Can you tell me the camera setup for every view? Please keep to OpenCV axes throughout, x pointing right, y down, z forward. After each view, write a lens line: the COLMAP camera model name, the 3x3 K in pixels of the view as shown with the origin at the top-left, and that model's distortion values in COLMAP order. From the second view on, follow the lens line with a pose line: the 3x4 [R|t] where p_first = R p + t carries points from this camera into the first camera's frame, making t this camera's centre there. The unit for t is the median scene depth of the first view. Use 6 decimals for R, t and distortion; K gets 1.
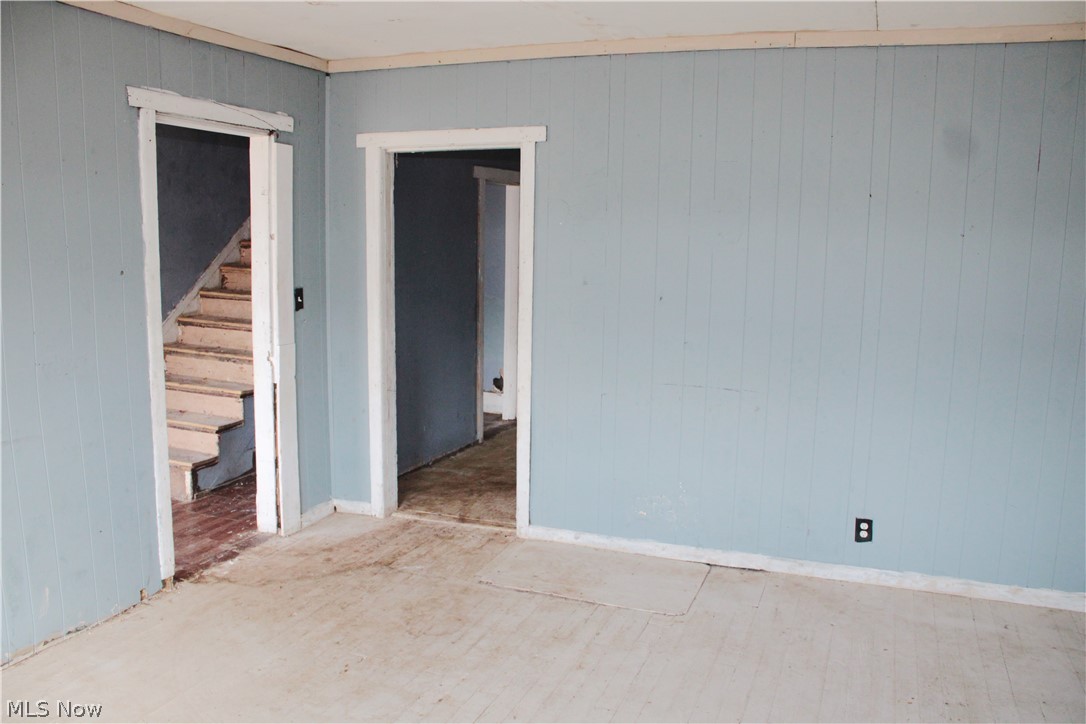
lens RADIAL K [[948.2, 0, 543.0], [0, 948.2, 362.0], [0, 0, 1]] dist [-0.171948, 0.170575]
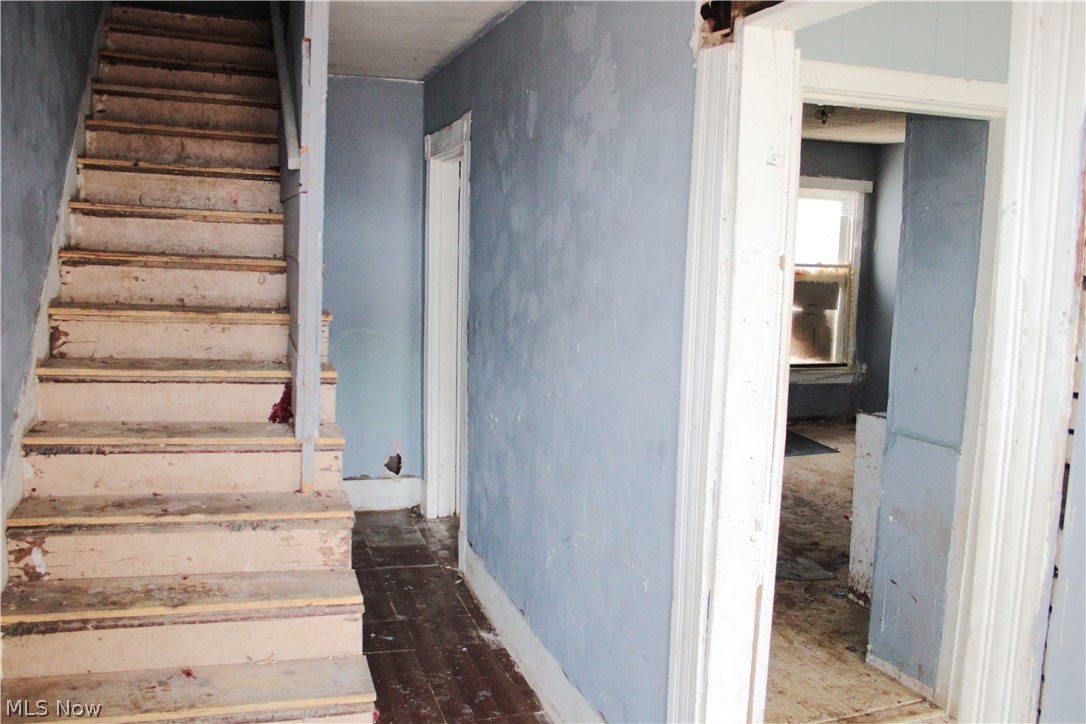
lens RADIAL K [[948.2, 0, 543.0], [0, 948.2, 362.0], [0, 0, 1]] dist [-0.171948, 0.170575]
pose [[0.755632, -0.075000, 0.650688, -0.503581], [0.070170, 0.996975, 0.033427, -0.082682], [-0.651226, 0.020400, 0.758609, 0.563412]]
